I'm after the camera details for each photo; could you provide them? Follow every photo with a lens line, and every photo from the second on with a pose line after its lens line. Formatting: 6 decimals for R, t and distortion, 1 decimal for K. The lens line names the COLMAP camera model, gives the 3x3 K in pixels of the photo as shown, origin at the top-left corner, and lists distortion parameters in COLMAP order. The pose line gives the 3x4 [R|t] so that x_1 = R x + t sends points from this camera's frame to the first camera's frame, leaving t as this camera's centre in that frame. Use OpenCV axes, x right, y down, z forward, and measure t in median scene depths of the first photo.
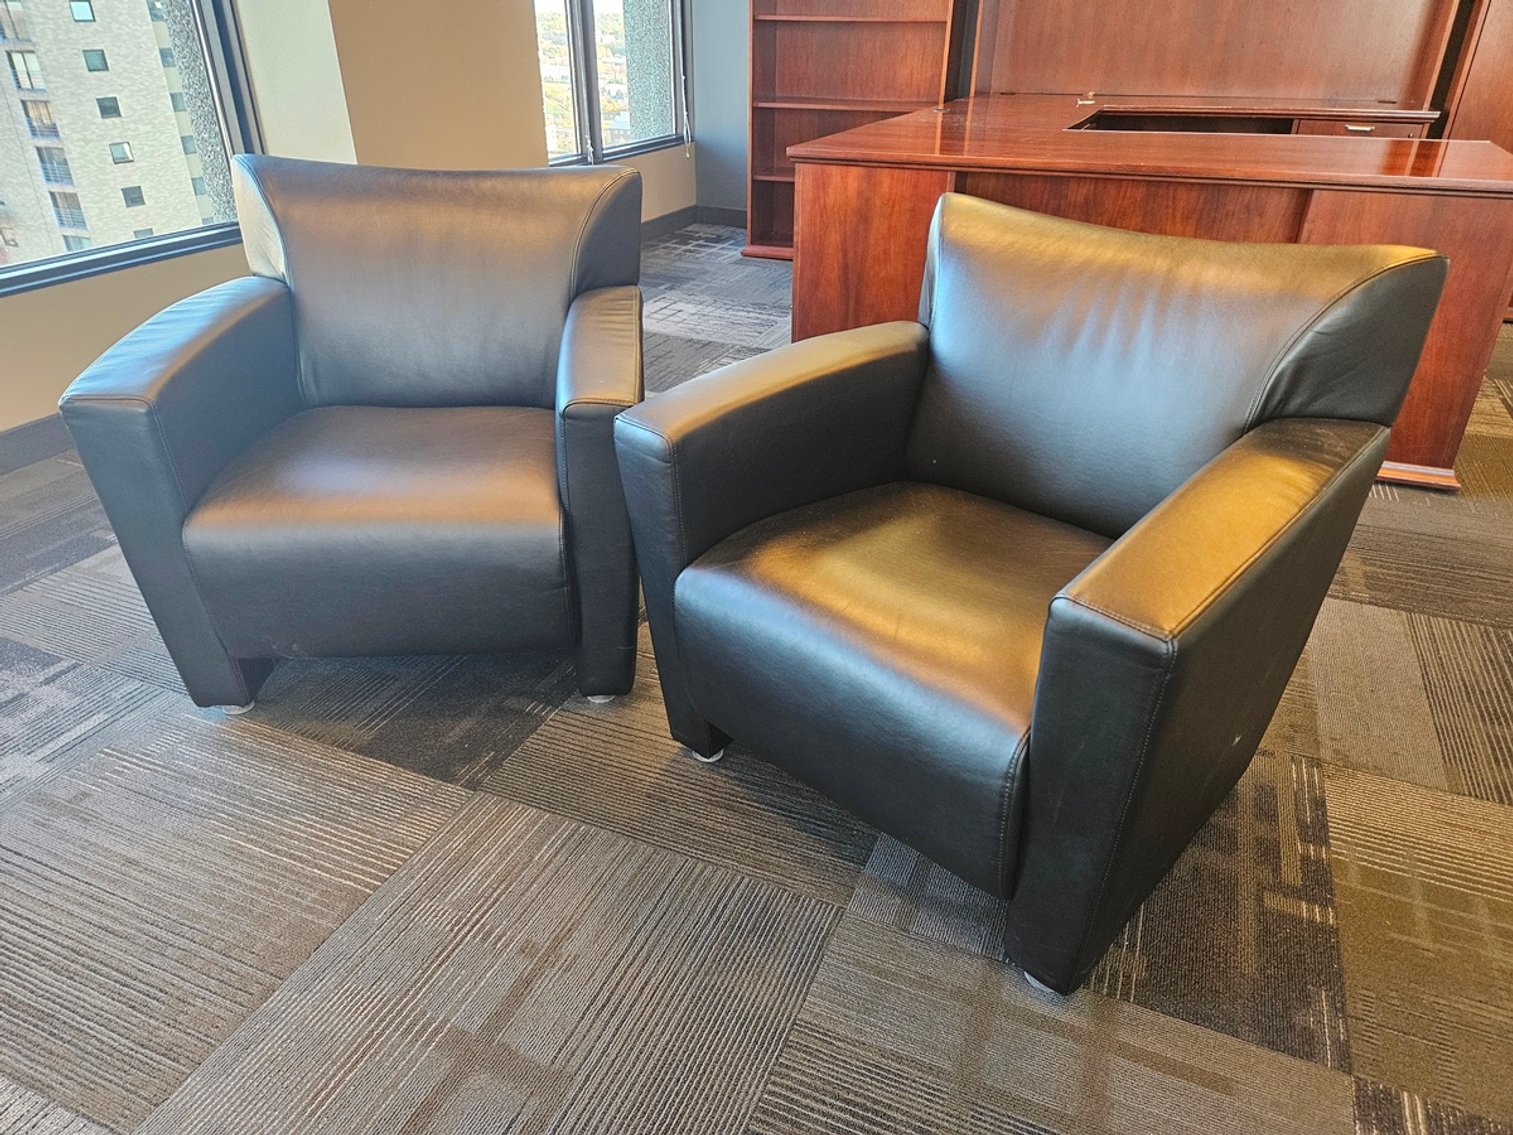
lens RADIAL K [[1021.7, 0, 756.5], [0, 1021.7, 567.5], [0, 0, 1]] dist [0.000280, -0.000870]
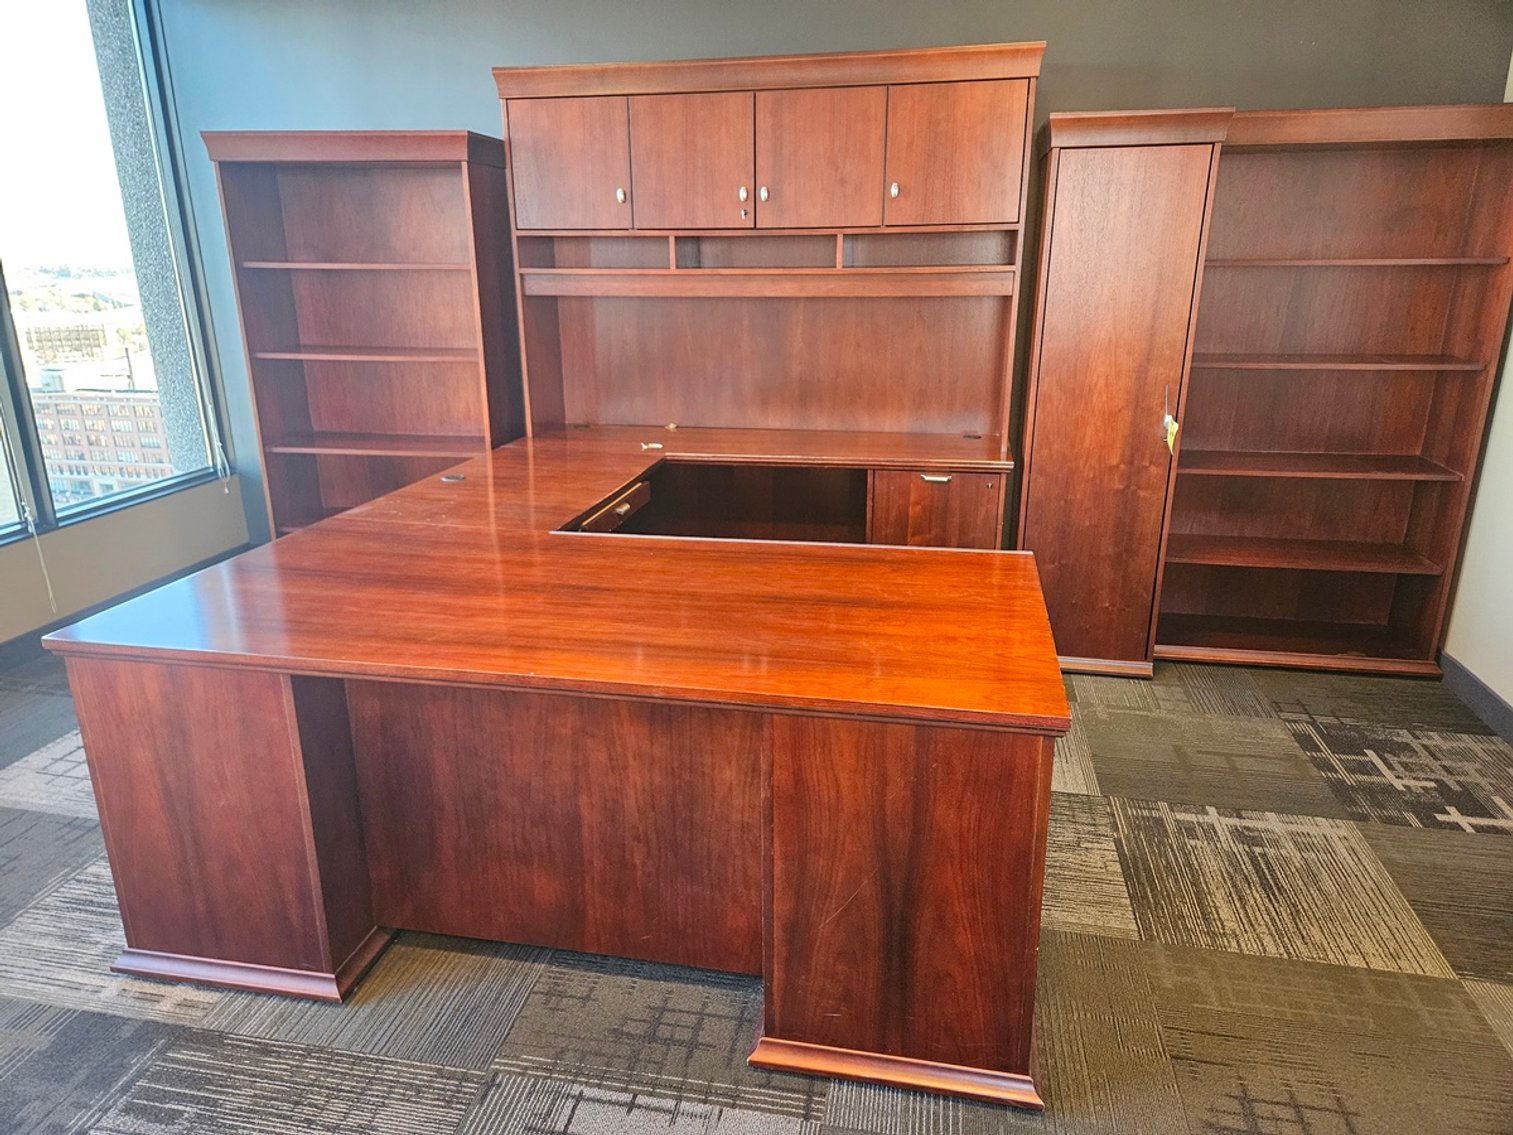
lens RADIAL K [[1008.1, 0, 756.5], [0, 1008.1, 567.5], [0, 0, 1]] dist [0.050255, -0.000192]
pose [[0.977871, -0.067647, 0.197969, 0.337814], [0.104319, 0.977911, -0.181129, -0.277621], [-0.181343, 0.197773, 0.963328, 0.264288]]
